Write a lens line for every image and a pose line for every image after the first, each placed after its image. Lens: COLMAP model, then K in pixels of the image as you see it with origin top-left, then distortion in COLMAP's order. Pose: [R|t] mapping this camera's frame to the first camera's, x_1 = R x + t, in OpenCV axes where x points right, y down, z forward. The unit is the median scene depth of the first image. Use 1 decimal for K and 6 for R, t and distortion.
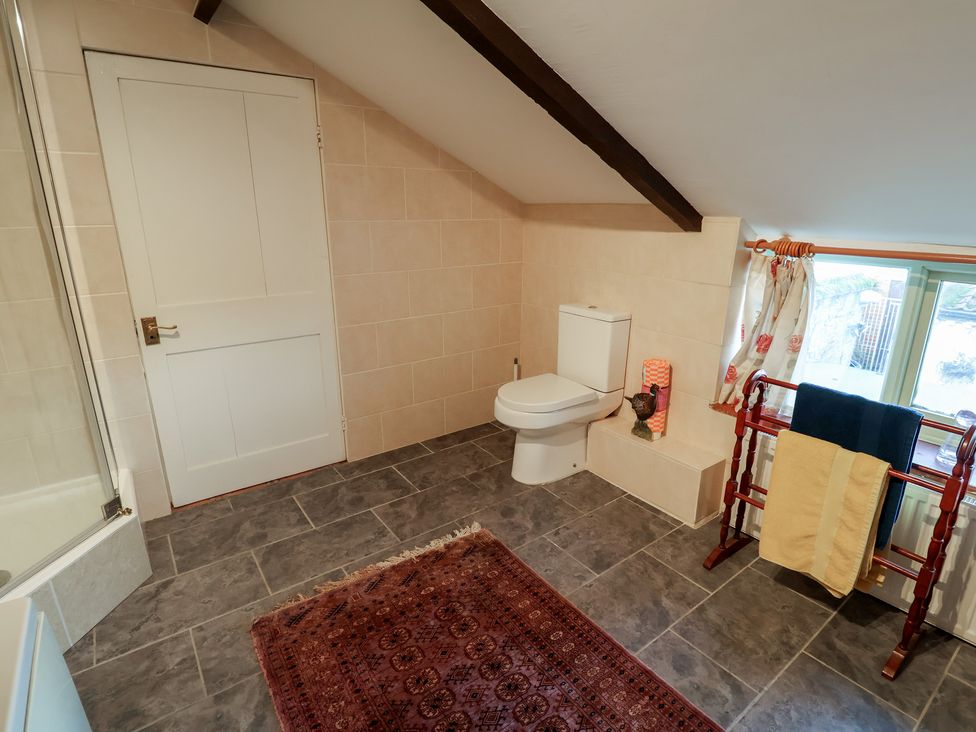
lens RADIAL K [[513.9, 0, 494.9], [0, 513.9, 364.1], [0, 0, 1]] dist [-0.016085, -0.004847]
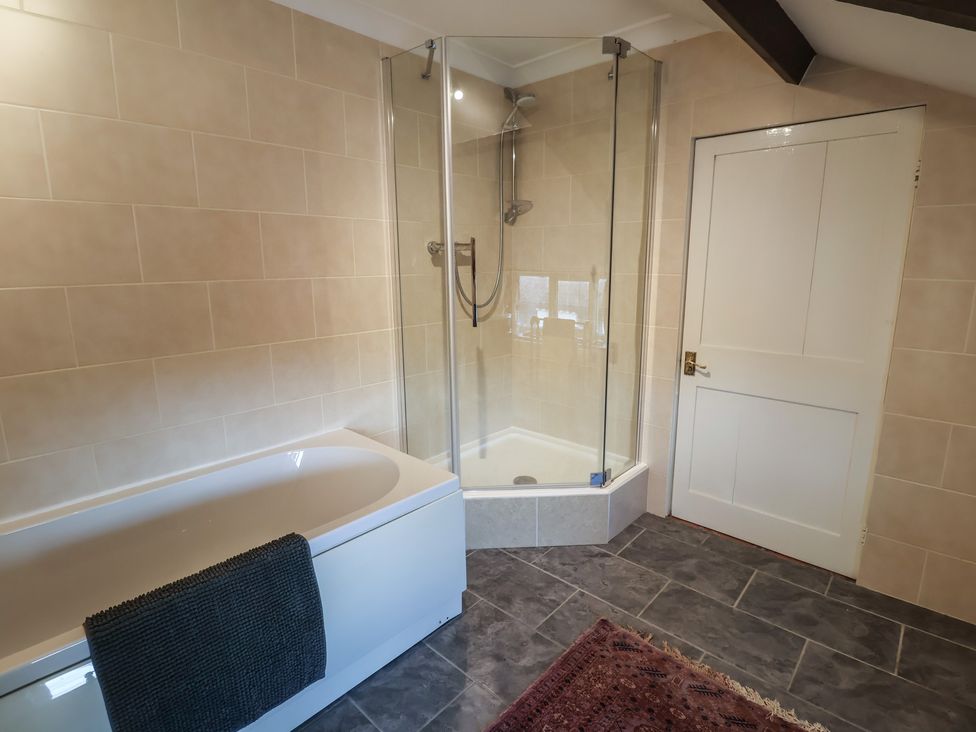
lens RADIAL K [[513.9, 0, 493.5], [0, 513.9, 362.2], [0, 0, 1]] dist [-0.016085, -0.004847]
pose [[0.173058, 0.192068, -0.966002, 0.419855], [-0.277802, 0.950497, 0.139217, -0.114948], [0.944922, 0.244265, 0.217848, 0.336230]]
